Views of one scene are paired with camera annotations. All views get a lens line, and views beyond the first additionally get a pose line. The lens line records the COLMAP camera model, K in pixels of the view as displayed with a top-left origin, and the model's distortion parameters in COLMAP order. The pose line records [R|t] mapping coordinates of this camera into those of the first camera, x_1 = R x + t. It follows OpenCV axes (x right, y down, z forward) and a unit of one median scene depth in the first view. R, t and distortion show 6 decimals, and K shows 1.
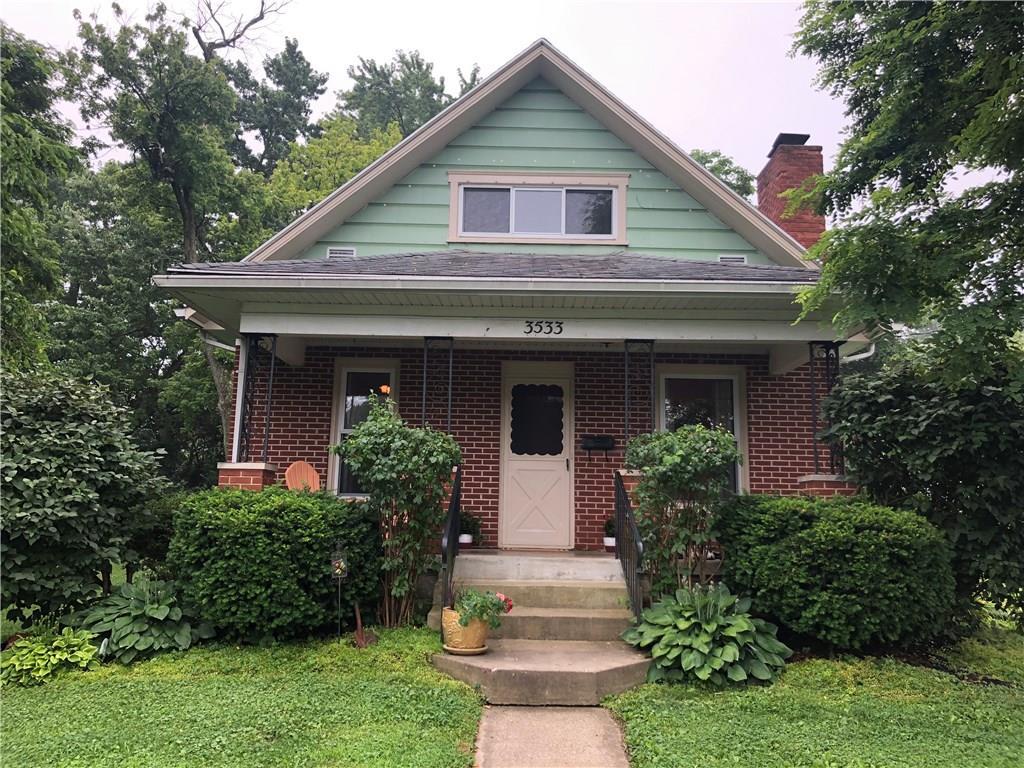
lens RADIAL K [[888.8, 0, 508.2], [0, 888.8, 364.4], [0, 0, 1]] dist [0.072442, -0.022194]
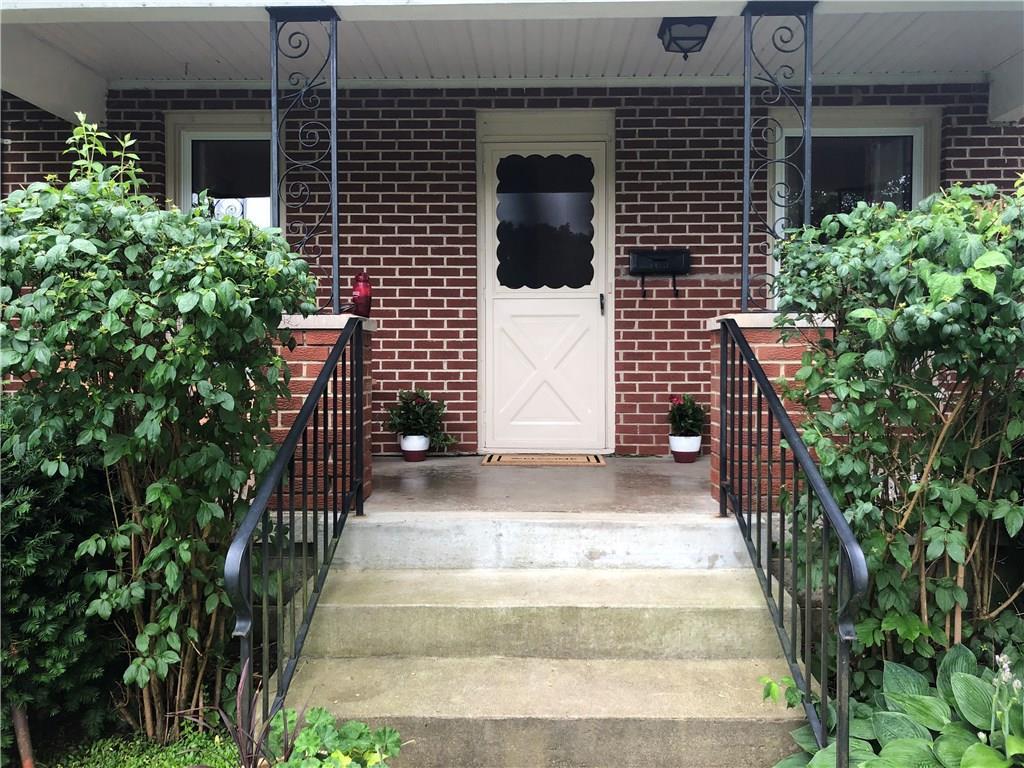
lens RADIAL K [[888.8, 0, 508.2], [0, 888.8, 364.4], [0, 0, 1]] dist [0.072442, -0.022194]
pose [[0.999457, -0.019608, -0.026474, 0.023224], [0.024053, 0.983427, 0.179703, 0.050044], [0.022512, -0.180242, 0.983365, 0.460114]]
